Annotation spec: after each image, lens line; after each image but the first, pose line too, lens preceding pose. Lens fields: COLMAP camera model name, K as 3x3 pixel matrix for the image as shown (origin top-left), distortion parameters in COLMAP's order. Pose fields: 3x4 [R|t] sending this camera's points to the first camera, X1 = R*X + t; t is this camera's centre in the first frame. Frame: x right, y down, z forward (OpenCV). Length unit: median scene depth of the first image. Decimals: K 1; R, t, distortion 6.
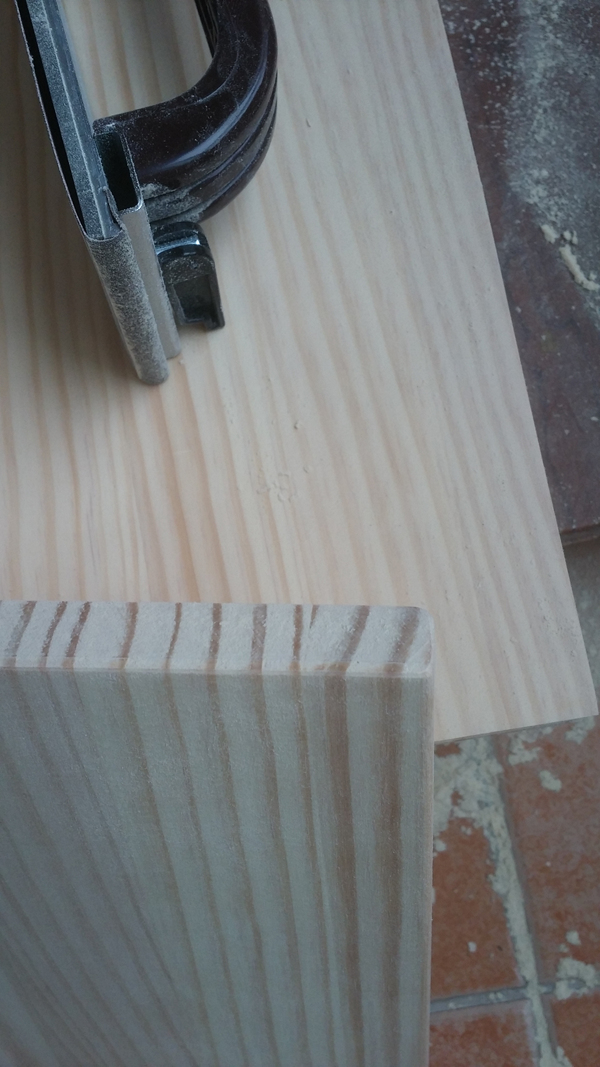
lens RADIAL K [[953.7, 0, 303.6], [0, 953.7, 539.7], [0, 0, 1]] dist [0.141945, -0.376102]
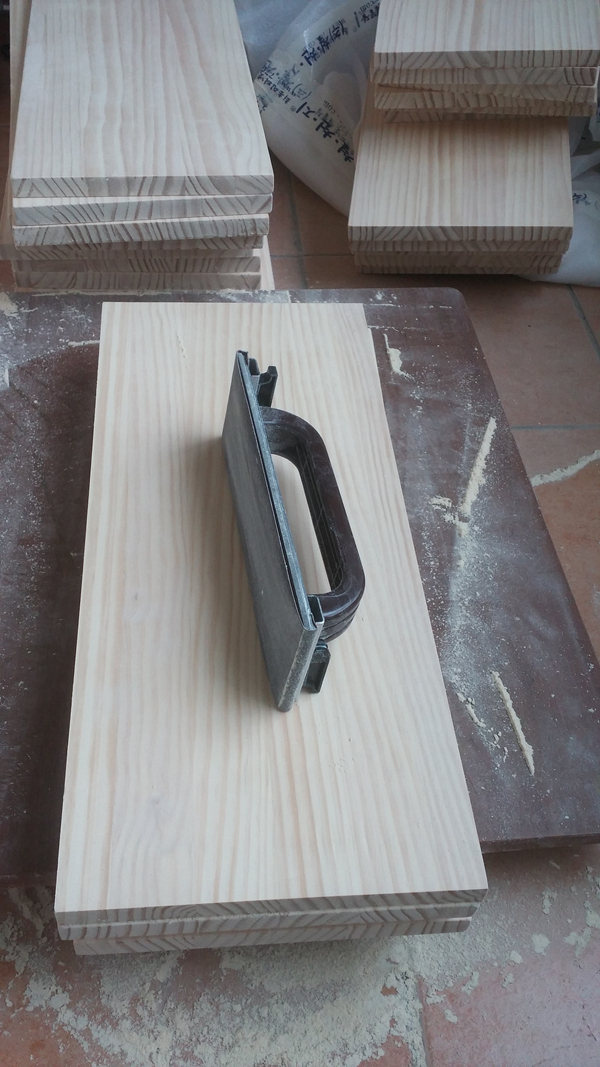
lens RADIAL K [[953.7, 0, 303.6], [0, 953.7, 539.7], [0, 0, 1]] dist [0.141945, -0.376102]
pose [[0.977909, 0.193366, 0.079396, -0.354071], [-0.117721, 0.823327, -0.555224, 0.690597], [-0.172731, 0.533612, 0.827902, -0.947368]]
